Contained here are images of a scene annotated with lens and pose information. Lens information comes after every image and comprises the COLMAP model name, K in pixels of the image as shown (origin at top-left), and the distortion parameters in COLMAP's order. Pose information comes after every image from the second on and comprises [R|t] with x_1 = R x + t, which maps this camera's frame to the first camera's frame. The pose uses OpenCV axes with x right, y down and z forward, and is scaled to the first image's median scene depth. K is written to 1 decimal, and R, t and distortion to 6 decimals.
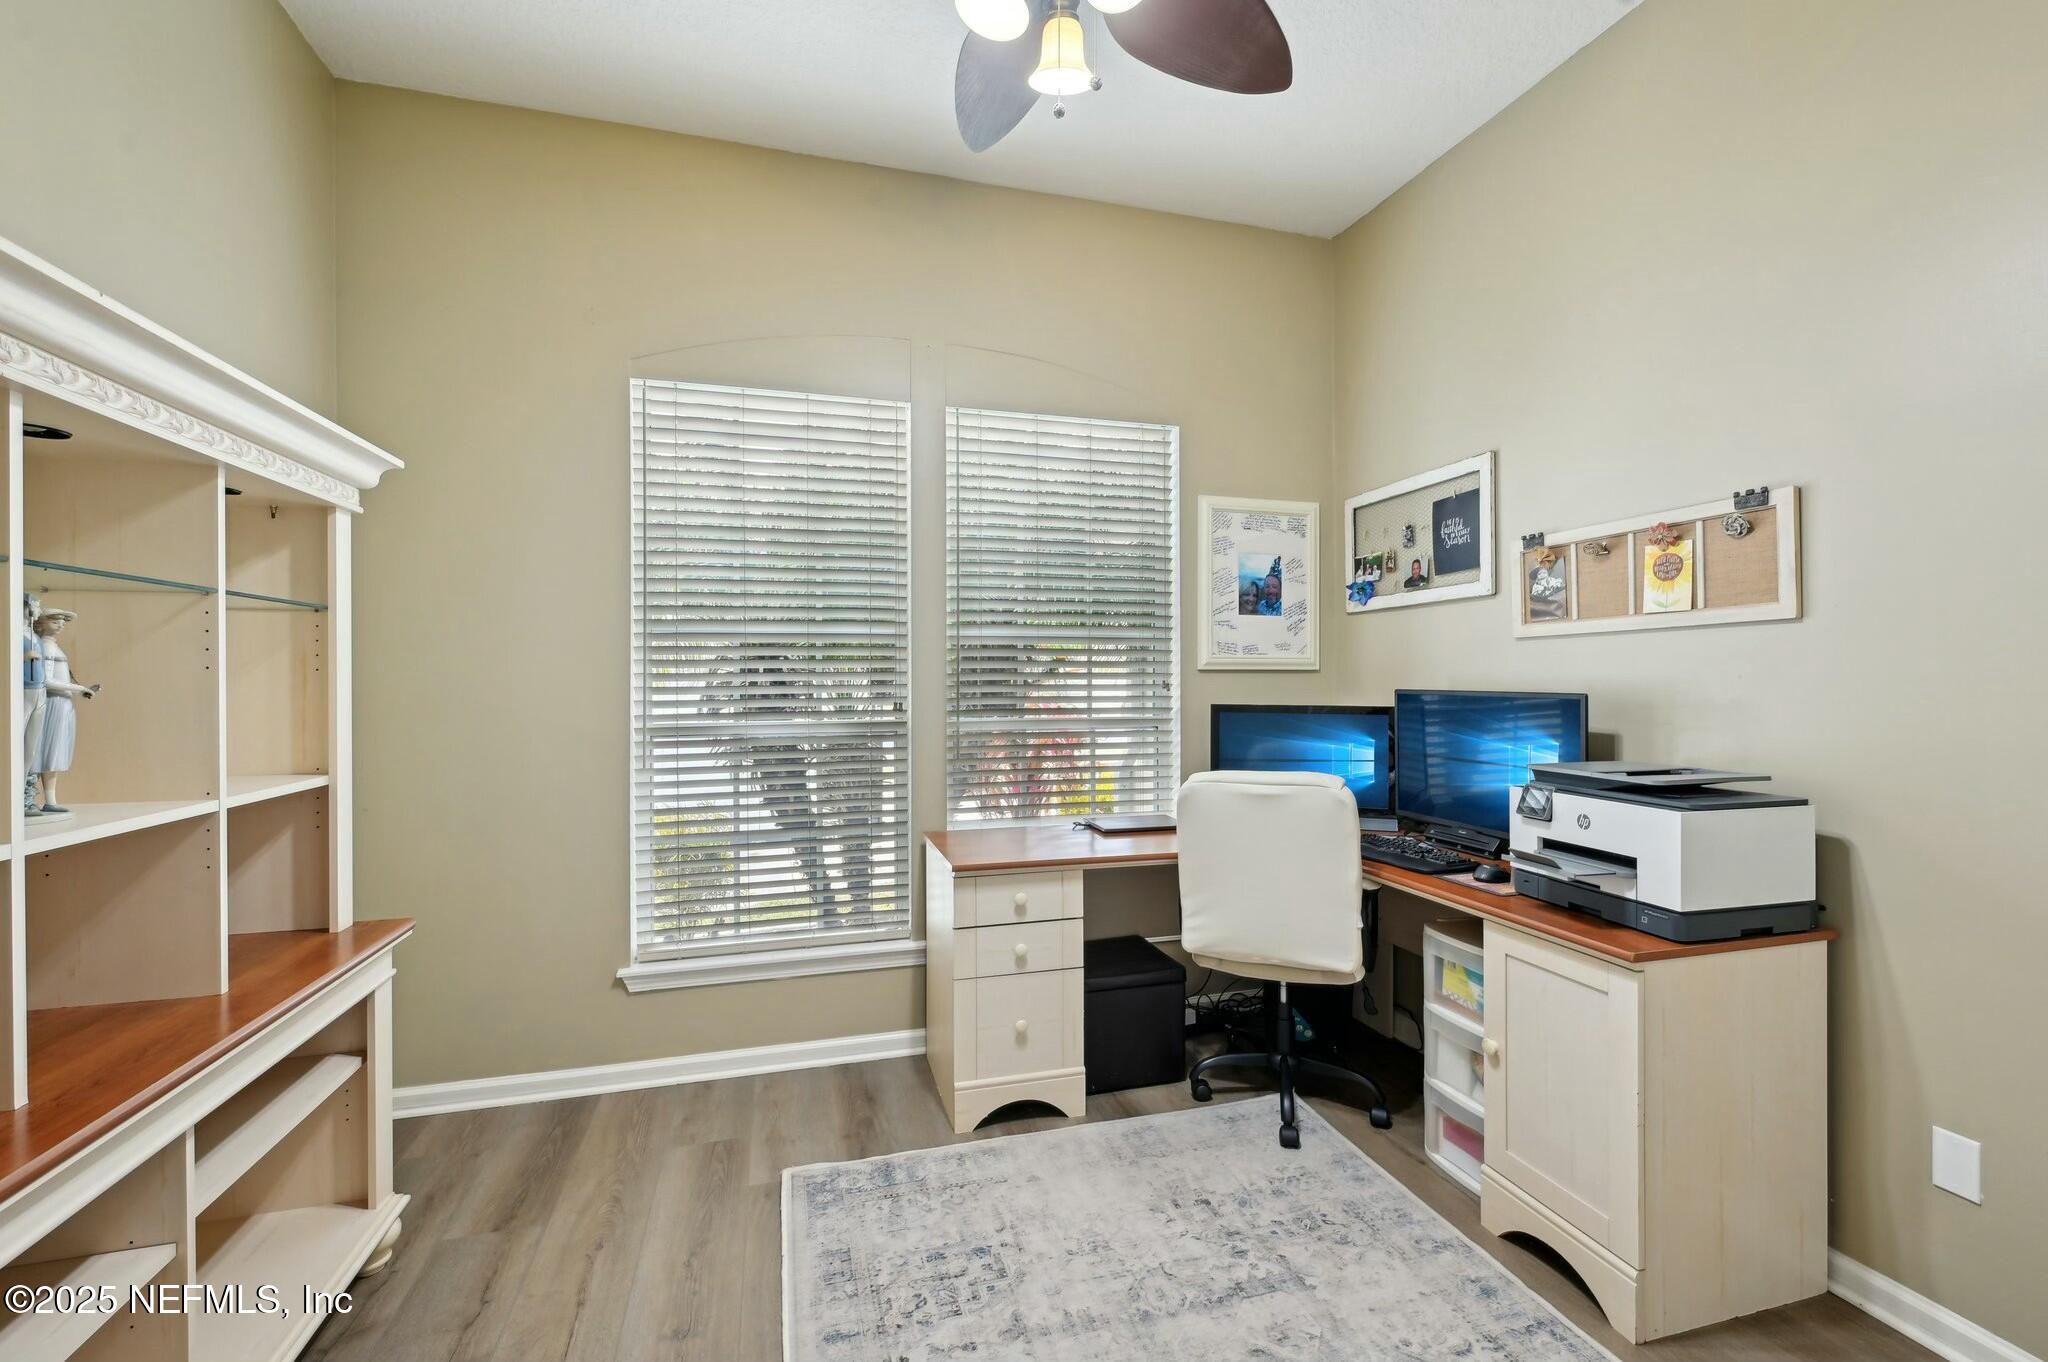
lens RADIAL K [[876.4, 0, 1027.9], [0, 876.4, 679.6], [0, 0, 1]] dist [0.002961, -0.001679]
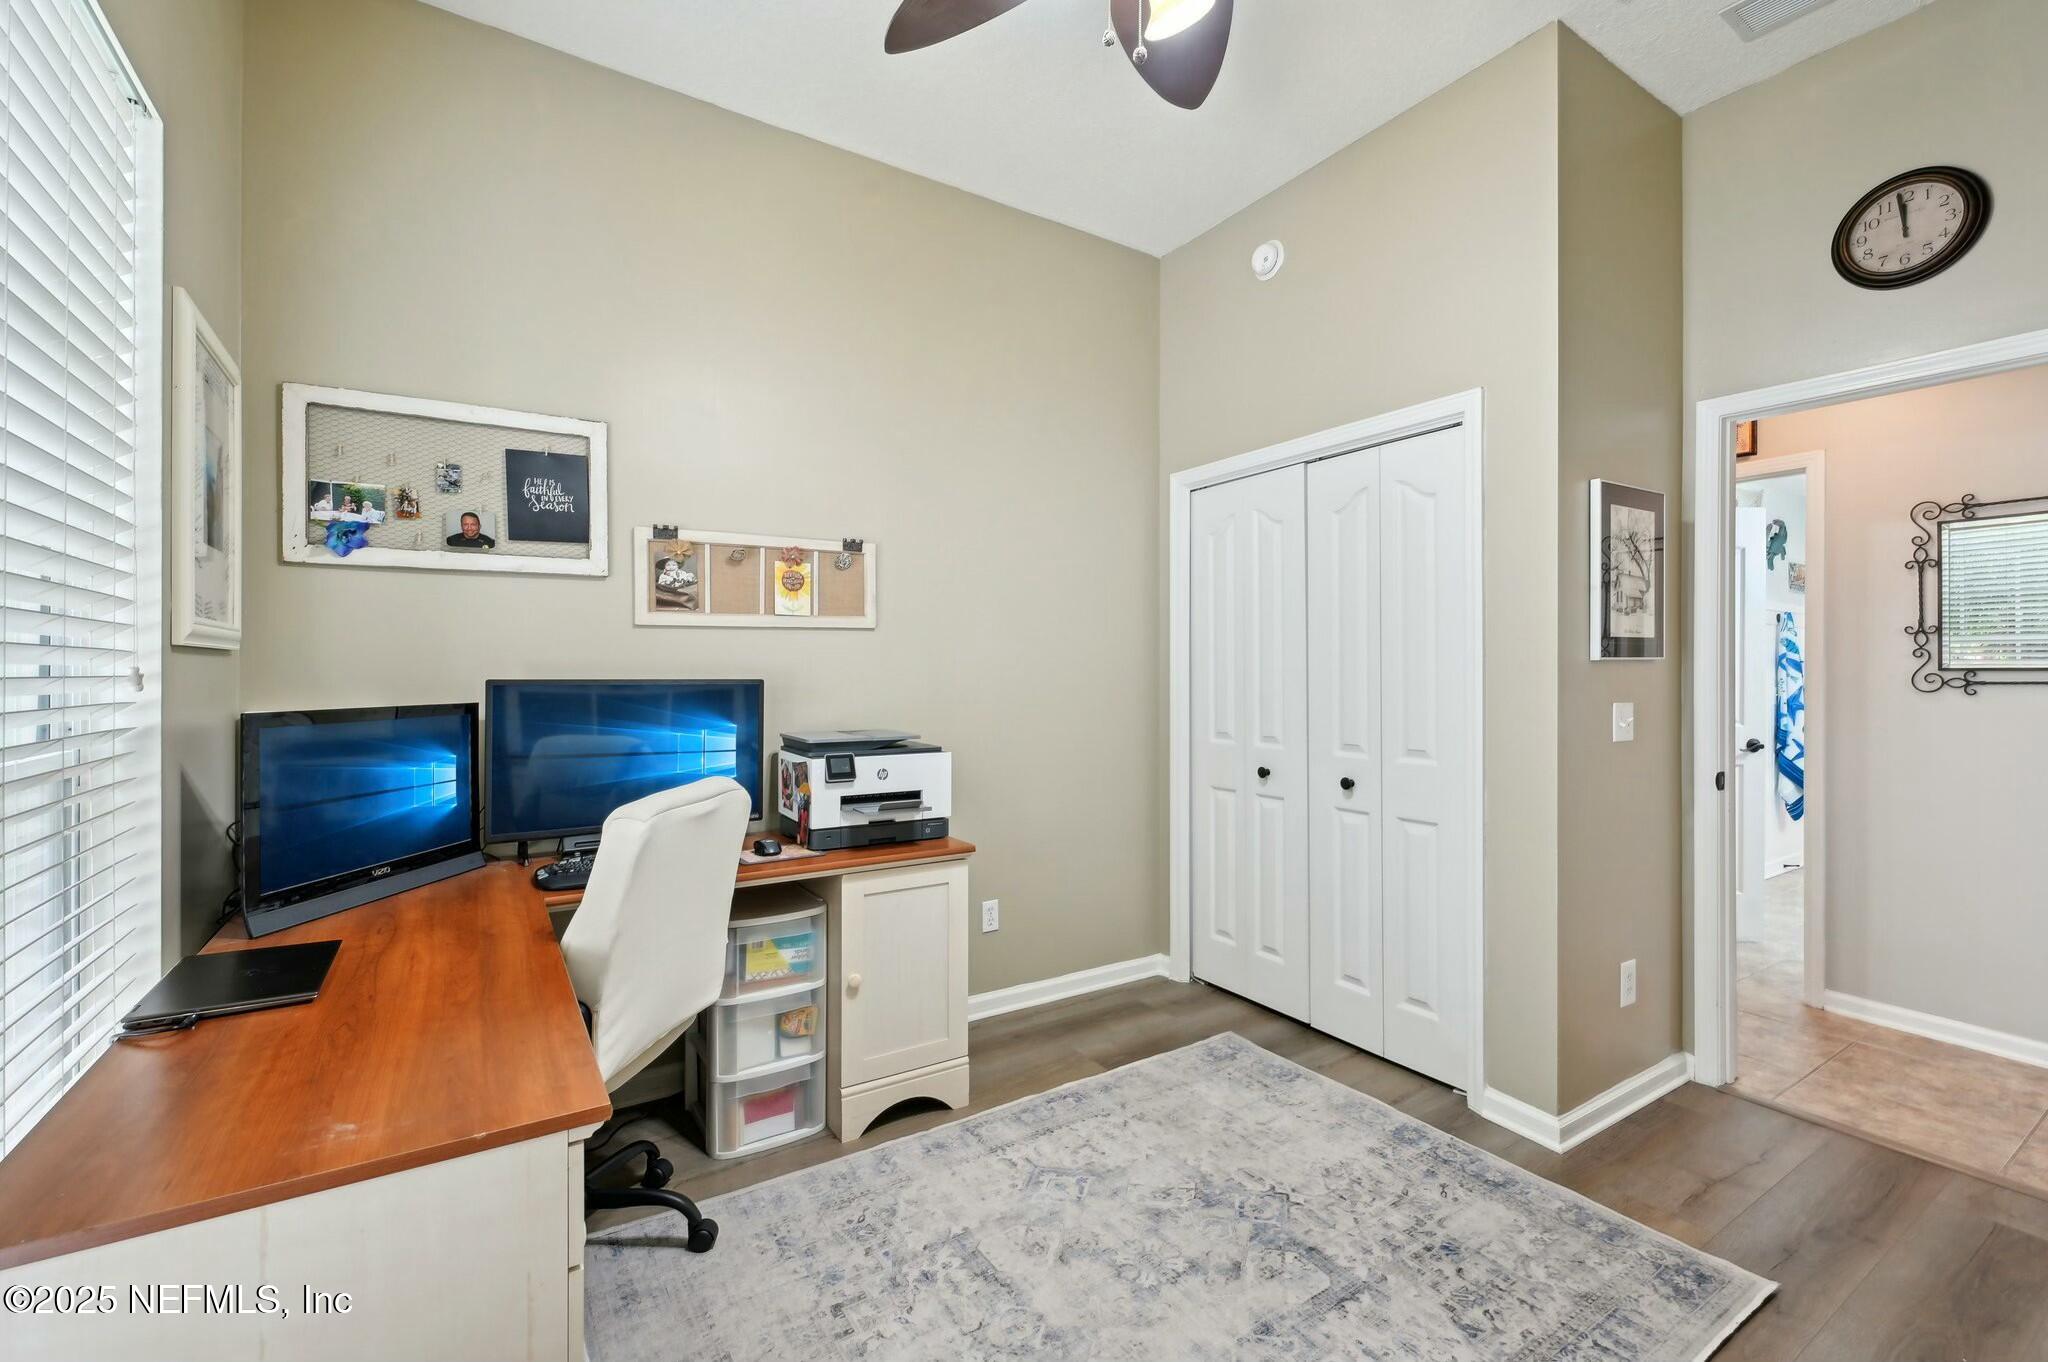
lens RADIAL K [[876.4, 0, 1030.6], [0, 876.4, 670.7], [0, 0, 1]] dist [0.002961, -0.001679]
pose [[-0.297399, 0.002884, 0.954749, -0.564059], [0.003724, 0.999991, -0.001861, 0.007827], [-0.954746, 0.003002, -0.297407, 0.960742]]
